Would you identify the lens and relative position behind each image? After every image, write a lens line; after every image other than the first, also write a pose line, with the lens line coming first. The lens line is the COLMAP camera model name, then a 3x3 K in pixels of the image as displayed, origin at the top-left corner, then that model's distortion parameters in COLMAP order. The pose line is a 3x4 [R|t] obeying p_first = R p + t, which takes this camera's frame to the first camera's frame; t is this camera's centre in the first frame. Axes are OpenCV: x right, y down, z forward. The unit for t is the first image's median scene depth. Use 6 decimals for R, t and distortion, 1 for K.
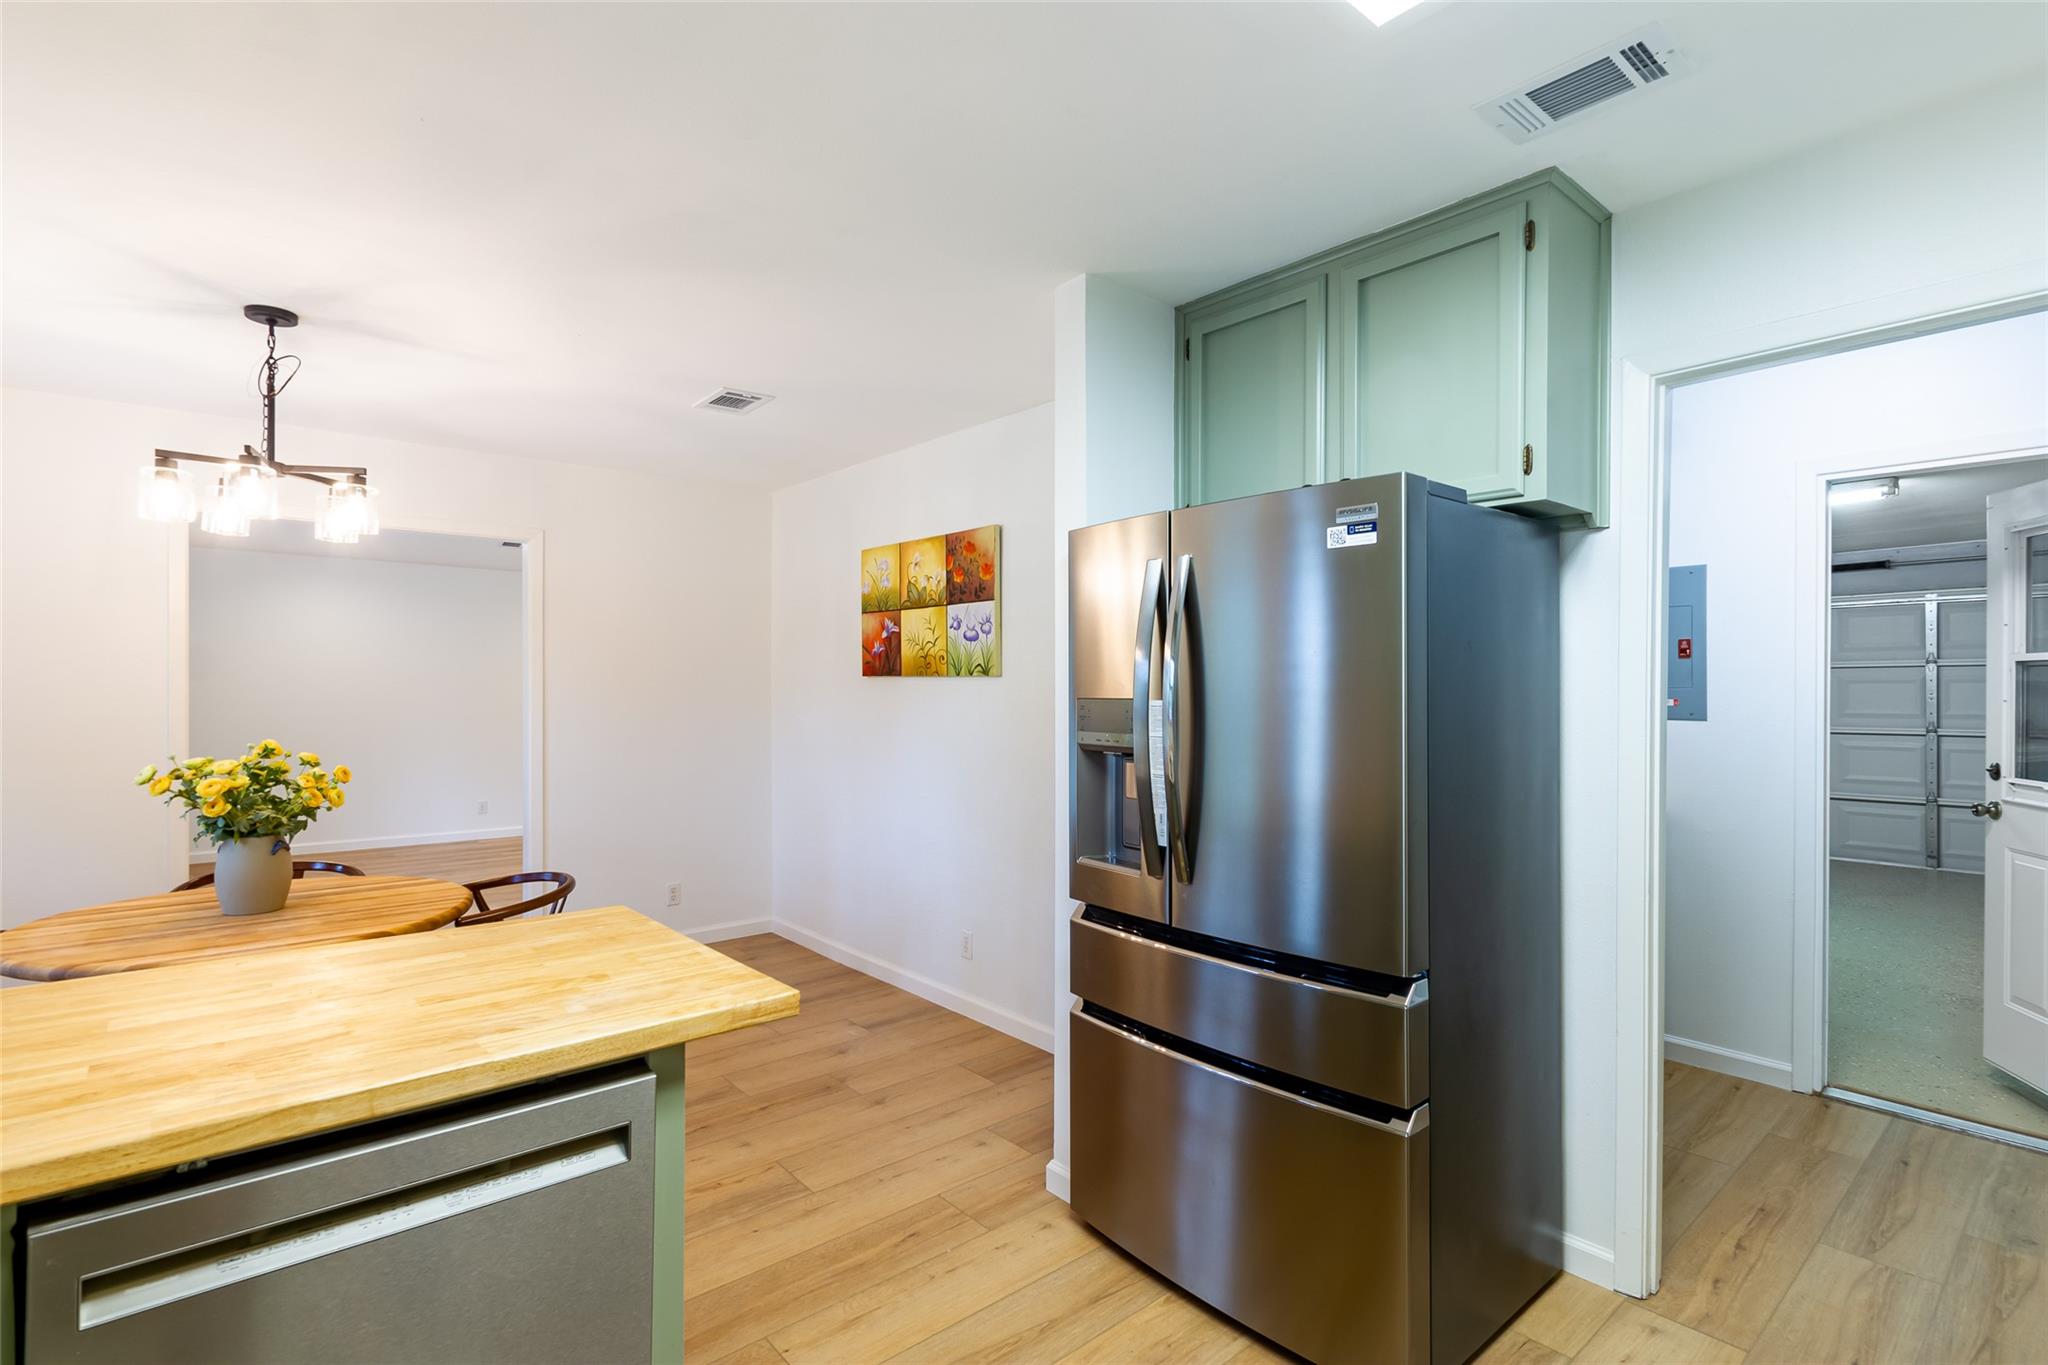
lens RADIAL K [[985.5, 0, 1000.3], [0, 985.5, 690.0], [0, 0, 1]] dist [-0.000016, -0.001227]
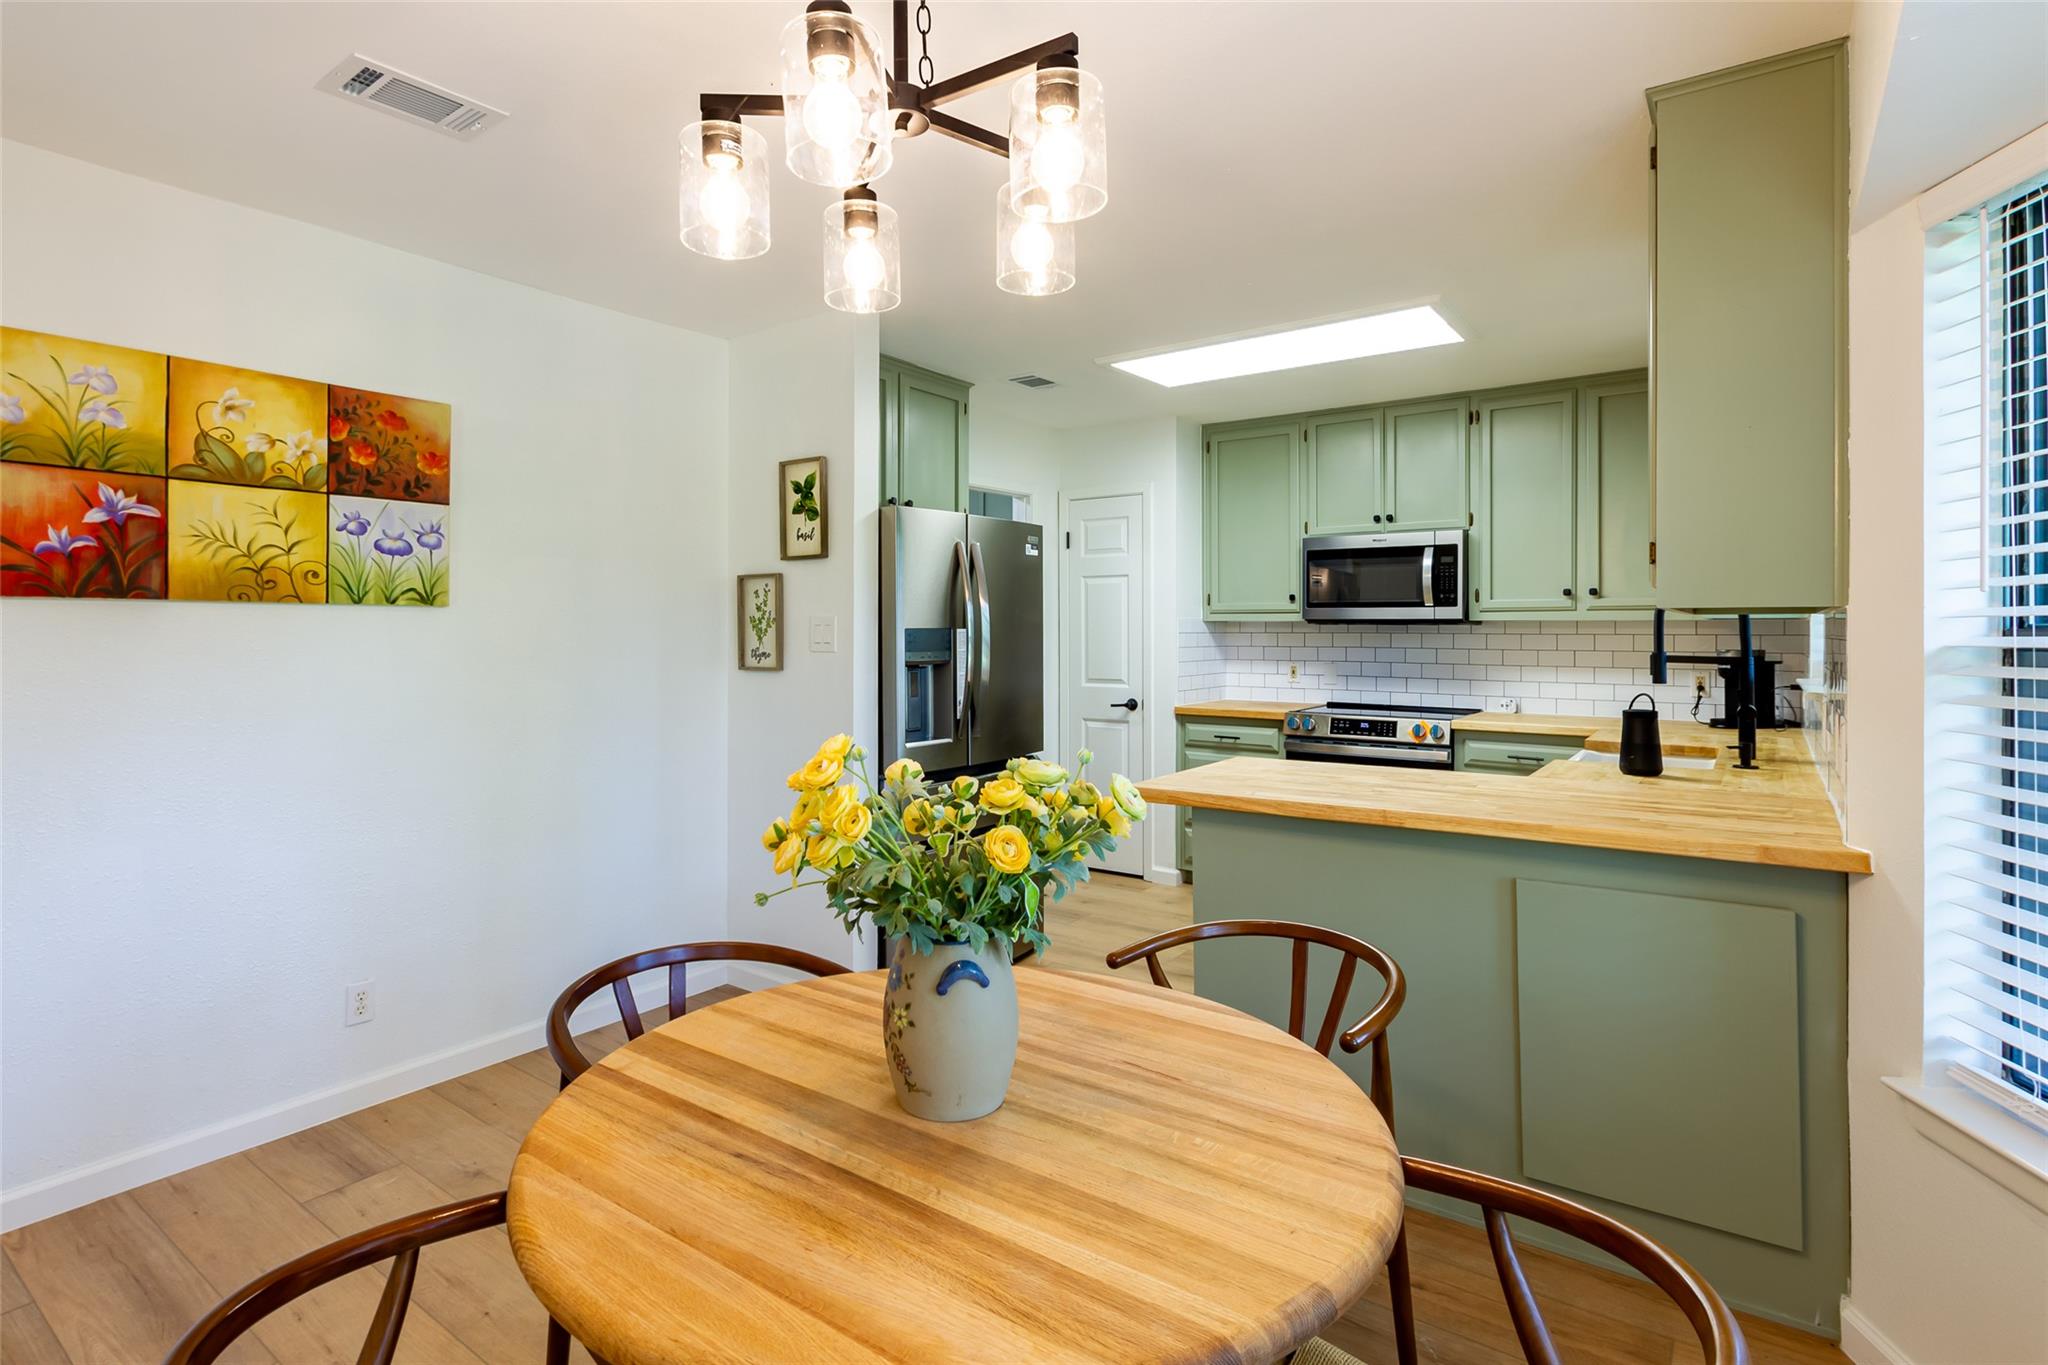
lens RADIAL K [[1027.2, 0, 1009.9], [0, 1027.2, 634.8], [0, 0, 1]] dist [0.003216, -0.002074]
pose [[-0.239305, -0.002719, 0.970941, -0.819595], [0.007275, 0.999963, 0.004593, 0.006635], [-0.970917, 0.008162, -0.239276, 0.732272]]
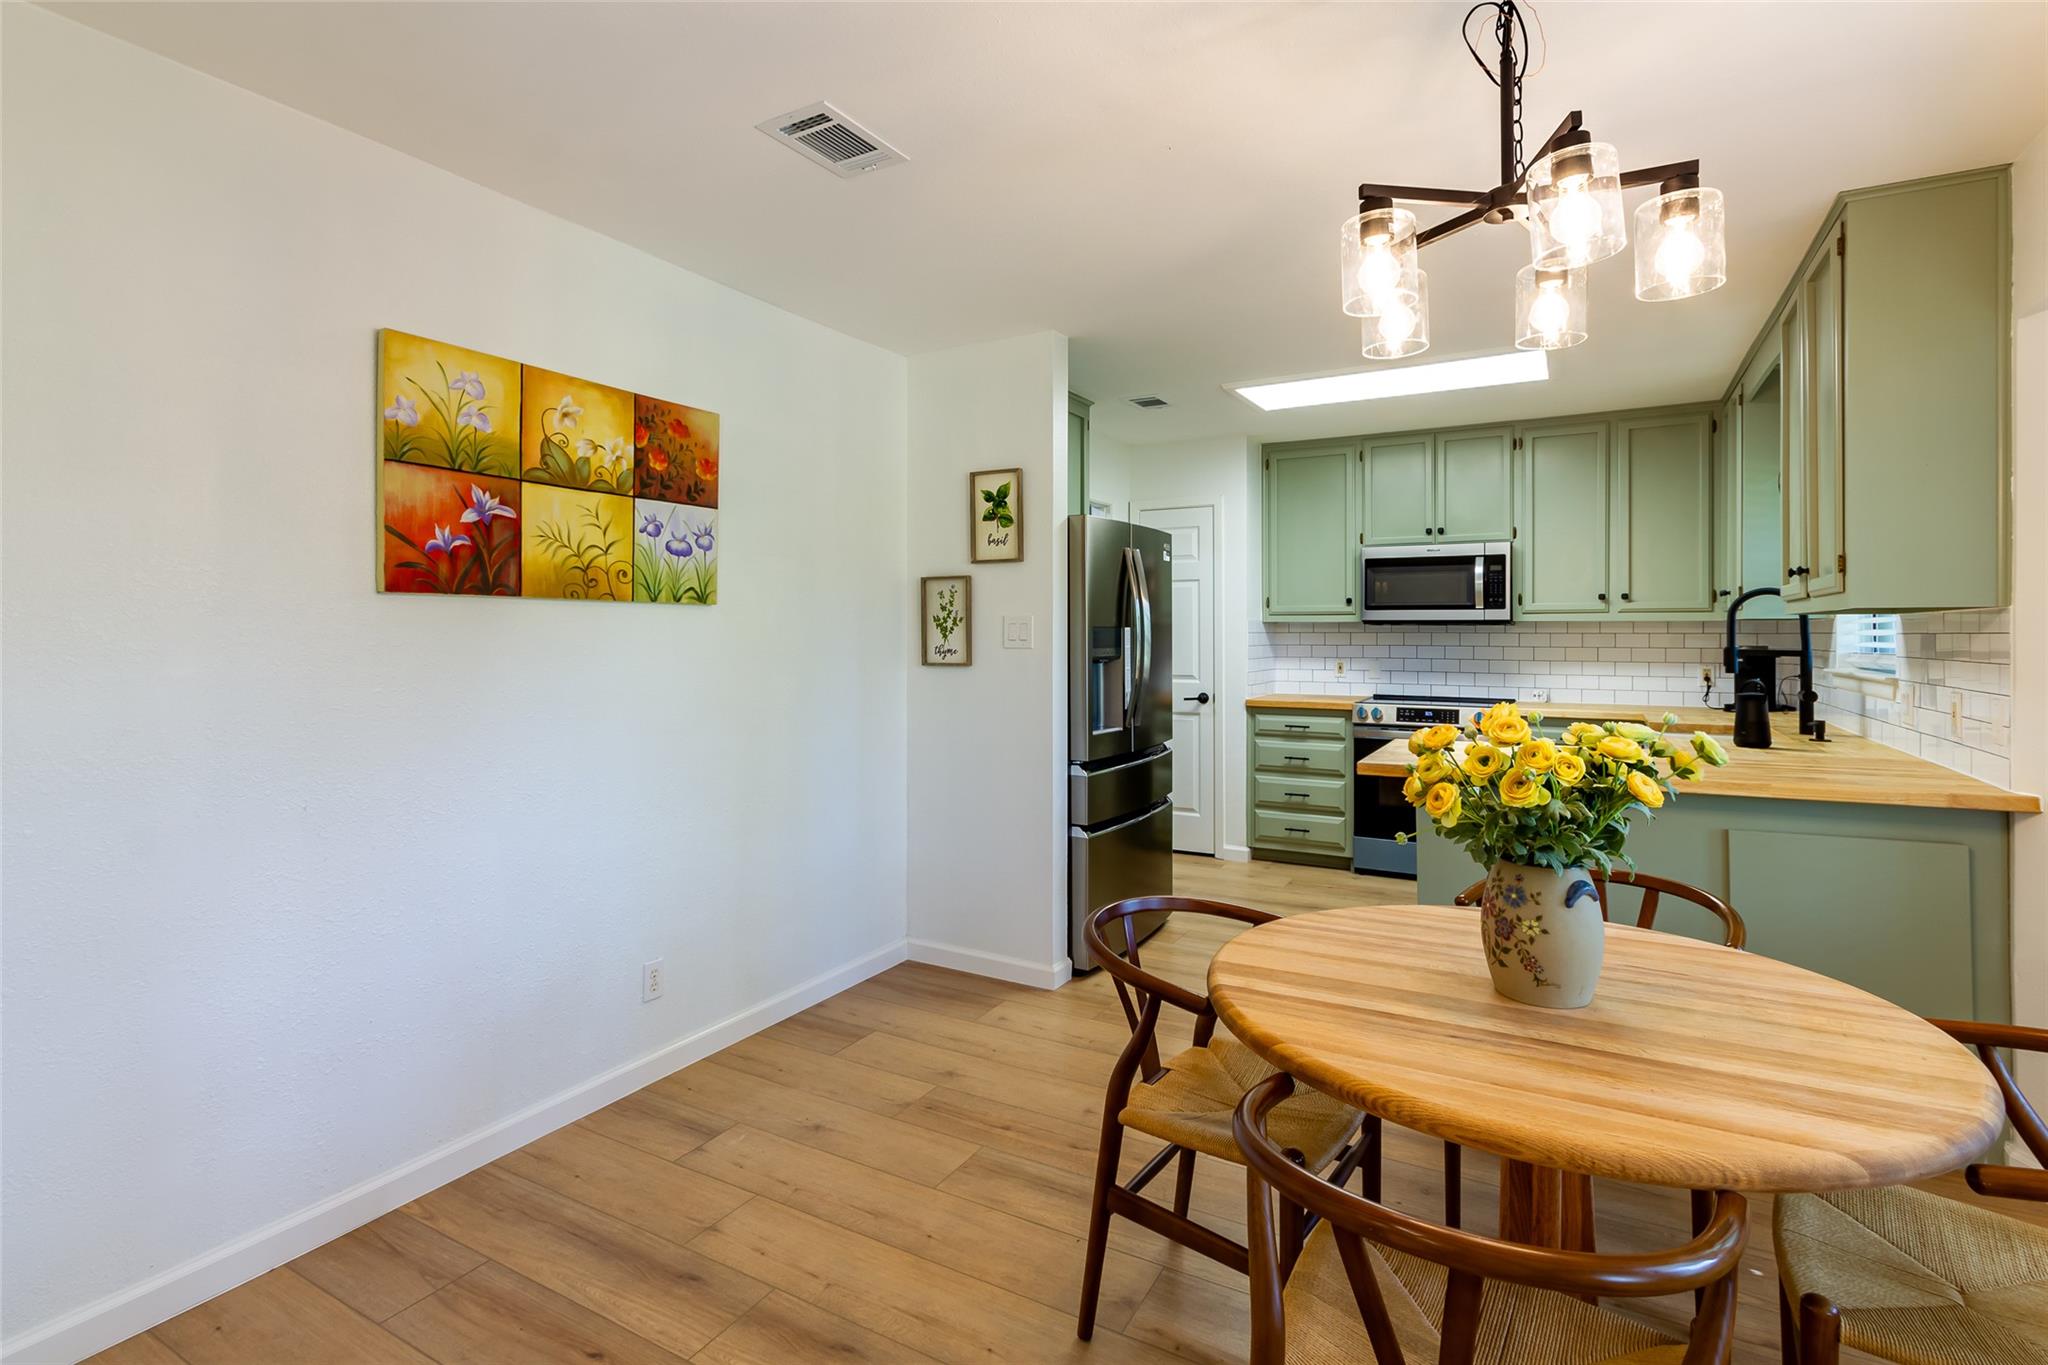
lens RADIAL K [[998.2, 0, 1018.8], [0, 998.2, 637.0], [0, 0, 1]] dist [0.000443, -0.001022]
pose [[-0.352594, -0.001330, 0.935776, -0.797620], [0.007410, 0.999964, 0.004214, 0.009739], [-0.935747, 0.008420, -0.352571, 1.000404]]
